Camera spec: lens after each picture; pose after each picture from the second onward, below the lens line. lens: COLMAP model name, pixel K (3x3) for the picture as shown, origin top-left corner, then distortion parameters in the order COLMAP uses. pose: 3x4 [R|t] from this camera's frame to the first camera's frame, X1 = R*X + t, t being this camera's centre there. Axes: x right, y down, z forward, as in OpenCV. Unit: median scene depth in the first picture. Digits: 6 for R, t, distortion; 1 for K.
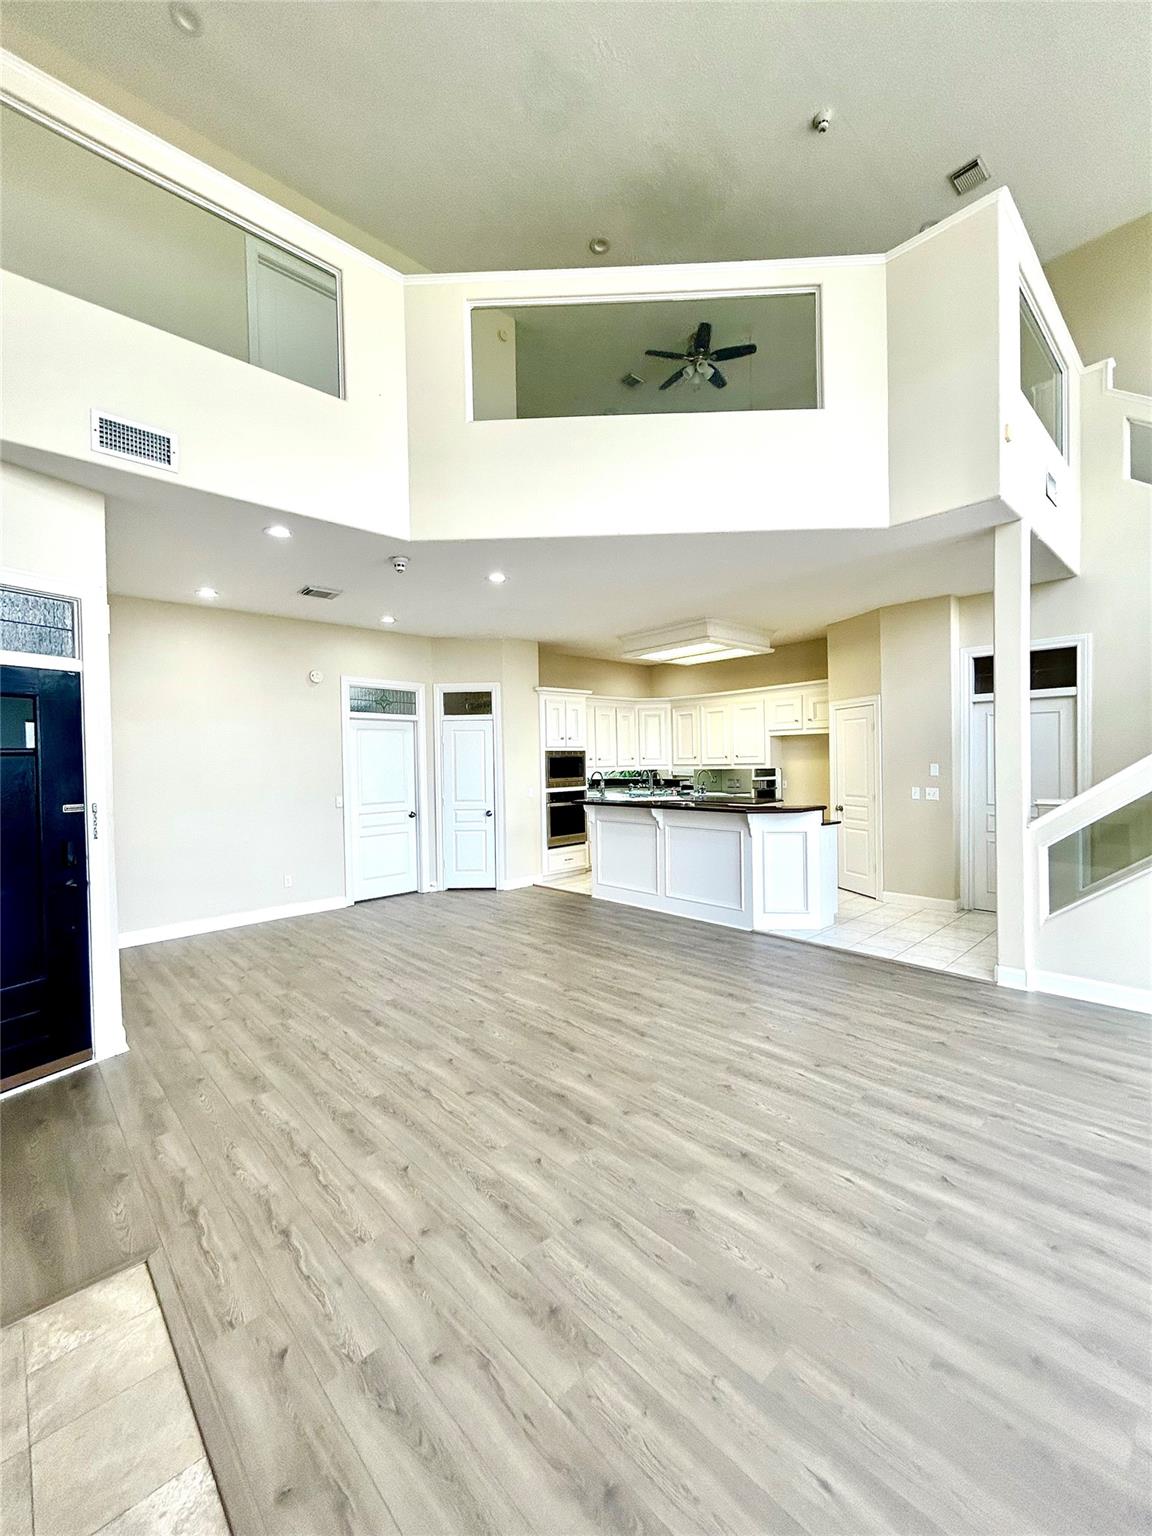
lens RADIAL K [[621.3, 0, 573.7], [0, 621.3, 768.0], [0, 0, 1]] dist [-0.000264, -0.000015]
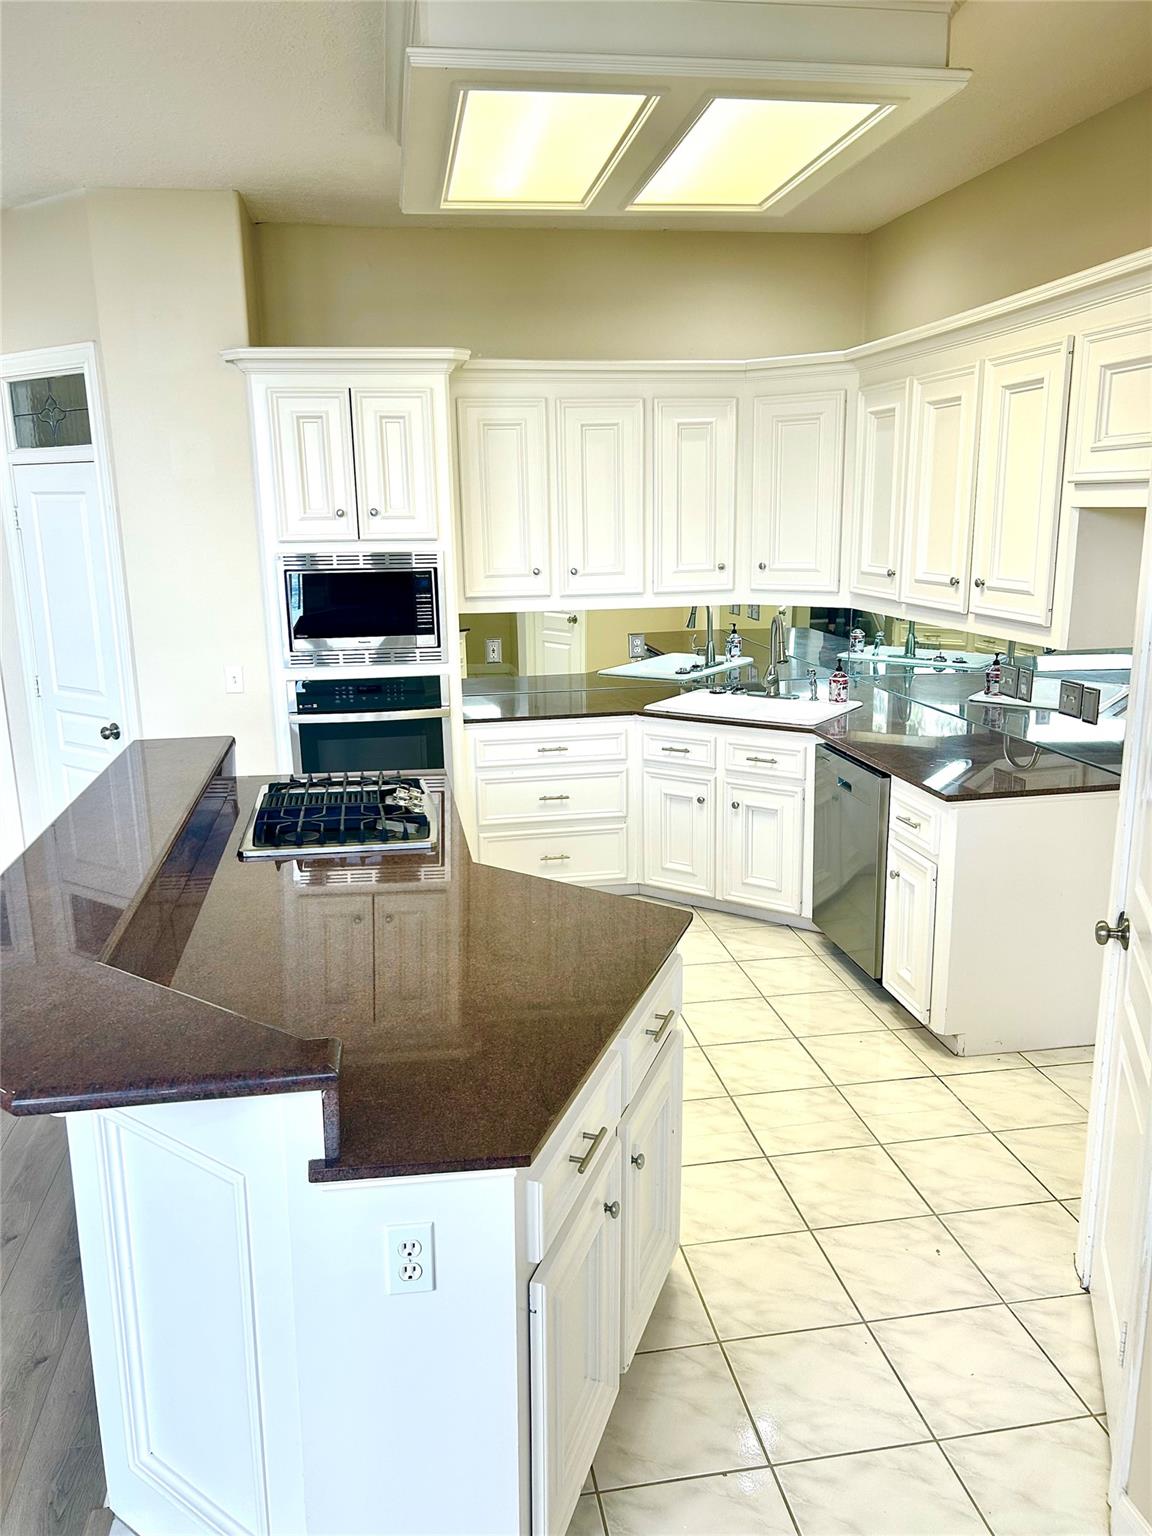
lens RADIAL K [[1153.4, 0, 575.4], [0, 1153.4, 769.1], [0, 0, 1]] dist [0.033514, -0.000044]
pose [[0.833600, 0.130923, -0.536629, 0.426739], [-0.006992, 0.973928, 0.226750, -0.056834], [0.552324, -0.185267, 0.812782, 0.567649]]
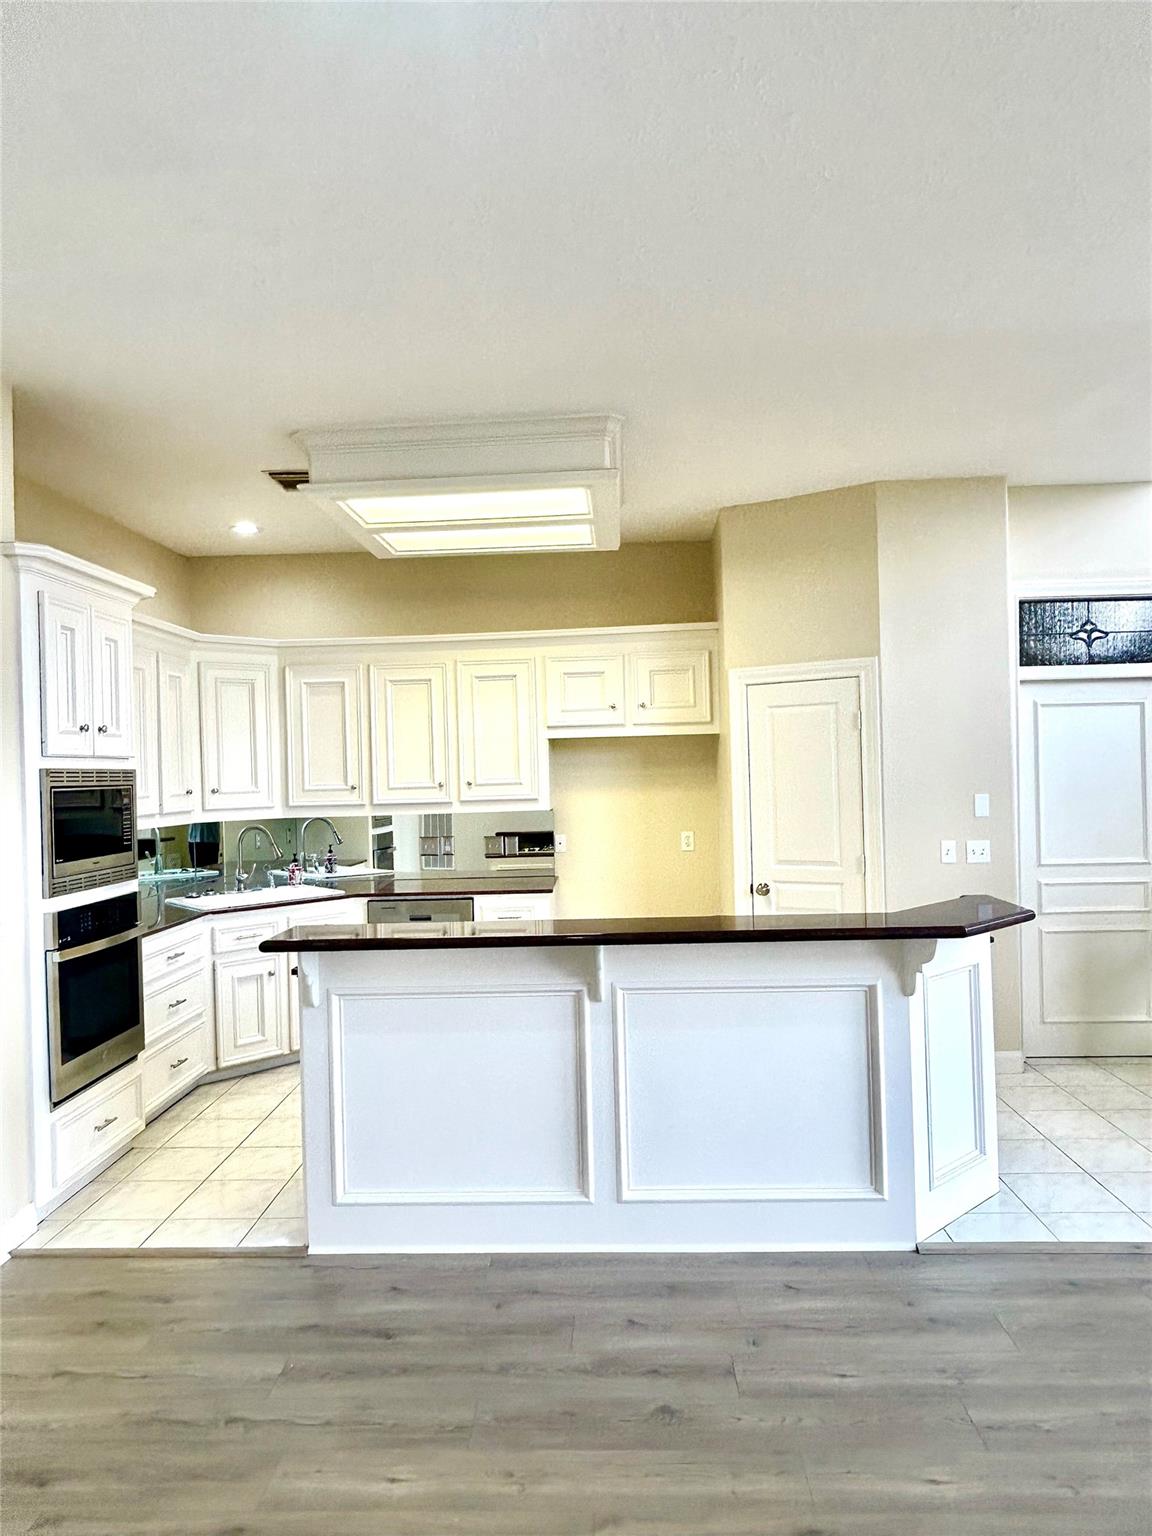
lens RADIAL K [[988.4, 0, 571.9], [0, 988.4, 768.9], [0, 0, 1]] dist [-0.000767, -0.002635]
pose [[0.710888, 0.003785, 0.703295, -0.193308], [0.022413, 0.999356, -0.028033, -0.009199], [-0.702948, 0.035691, 0.710345, 0.500576]]
